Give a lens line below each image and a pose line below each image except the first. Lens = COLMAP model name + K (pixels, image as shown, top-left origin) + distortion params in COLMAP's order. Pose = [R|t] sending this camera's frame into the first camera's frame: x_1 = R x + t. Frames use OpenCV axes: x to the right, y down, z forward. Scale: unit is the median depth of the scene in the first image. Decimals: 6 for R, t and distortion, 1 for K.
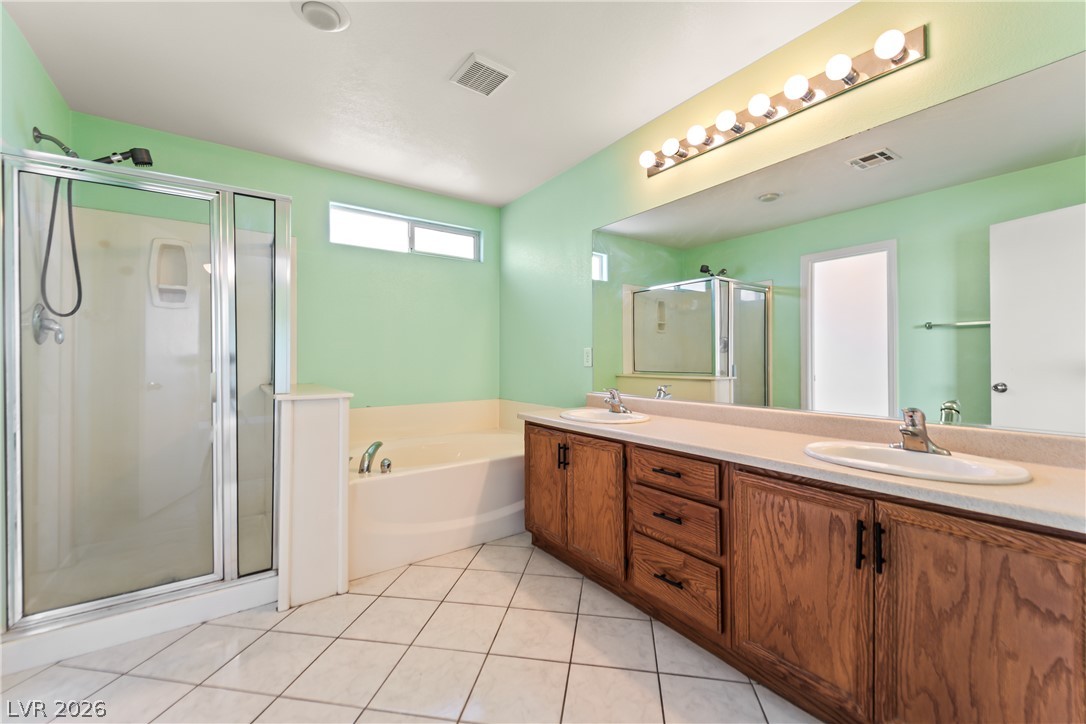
lens RADIAL K [[434.4, 0, 543.5], [0, 434.4, 360.7], [0, 0, 1]] dist [0.010186, -0.008098]
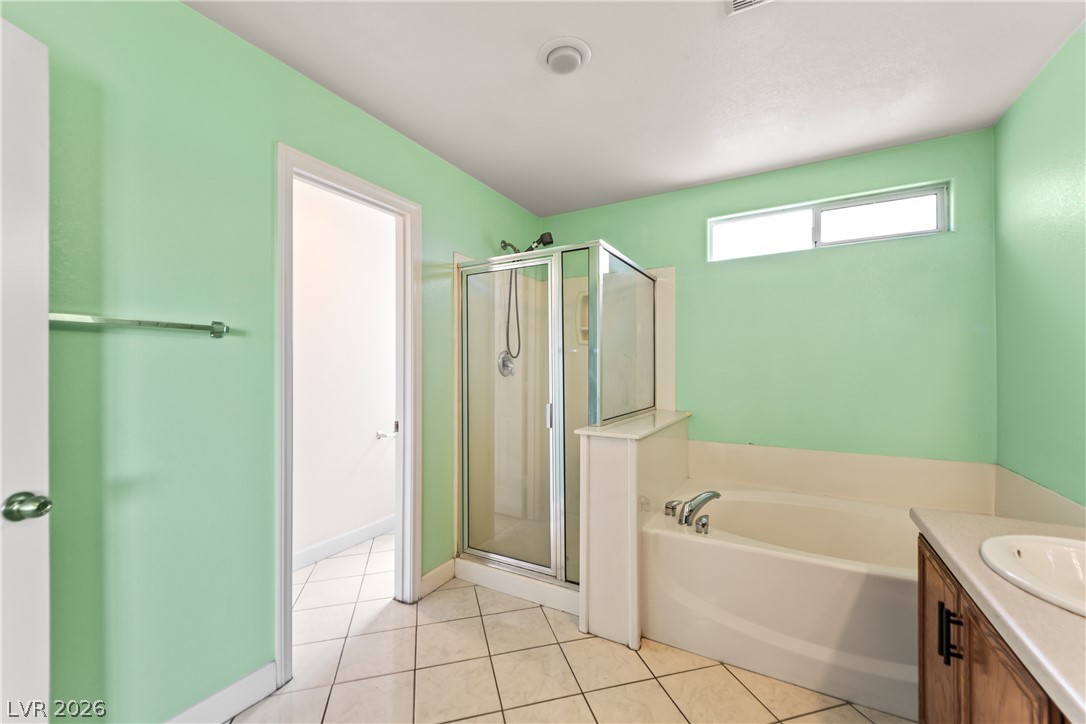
lens RADIAL K [[434.4, 0, 541.3], [0, 434.4, 361.5], [0, 0, 1]] dist [0.010186, -0.008098]
pose [[0.409599, -0.008600, -0.912225, 0.251993], [-0.002167, 0.999944, -0.010400, -0.056509], [0.912263, 0.006236, 0.409557, 0.345919]]
